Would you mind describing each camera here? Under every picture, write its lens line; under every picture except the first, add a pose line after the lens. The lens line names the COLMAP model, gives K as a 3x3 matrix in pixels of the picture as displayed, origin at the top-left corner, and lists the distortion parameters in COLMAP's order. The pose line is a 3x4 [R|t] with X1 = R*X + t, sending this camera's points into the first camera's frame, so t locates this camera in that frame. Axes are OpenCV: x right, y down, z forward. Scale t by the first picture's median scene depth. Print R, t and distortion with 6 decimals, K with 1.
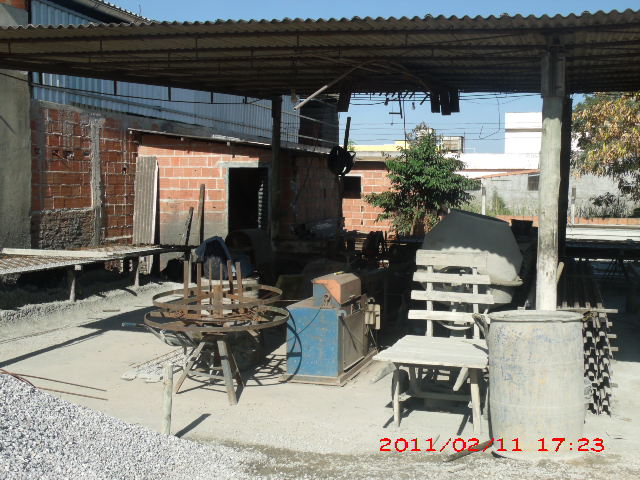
lens RADIAL K [[882.3, 0, 320.0], [0, 882.3, 240.0], [0, 0, 1]] dist [0.048330, 0.106665]
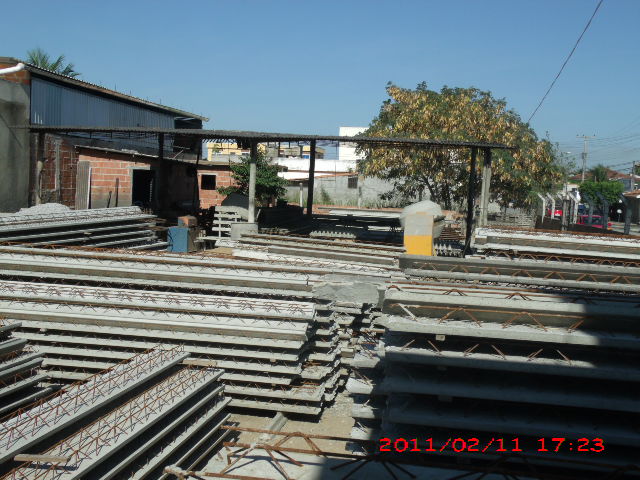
lens RADIAL K [[882.3, 0, 320.0], [0, 882.3, 240.0], [0, 0, 1]] dist [0.048330, 0.106665]
pose [[0.989686, 0.018357, 0.142076, 0.038625], [-0.019084, 0.999811, 0.003758, 0.095791], [-0.141980, -0.006431, 0.989849, -1.682157]]
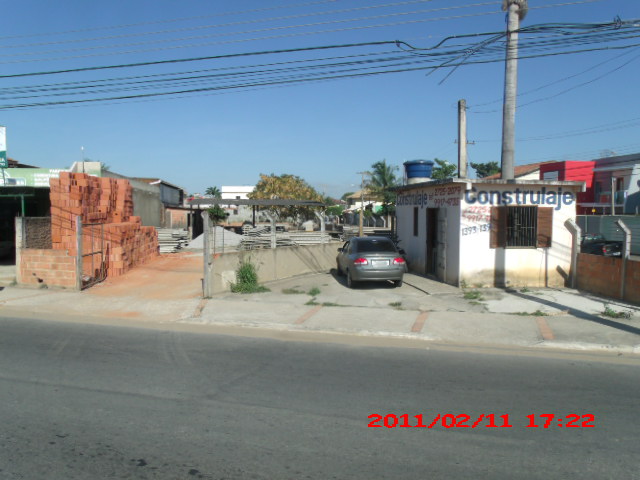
lens RADIAL K [[513.1, 0, 320.0], [0, 513.1, 240.0], [0, 0, 1]] dist [-0.034997, -0.002743]
pose [[0.908786, -0.038853, 0.415449, -1.309721], [0.039006, 0.999206, 0.008120, 0.157254], [-0.415434, 0.008826, 0.909580, -4.042033]]
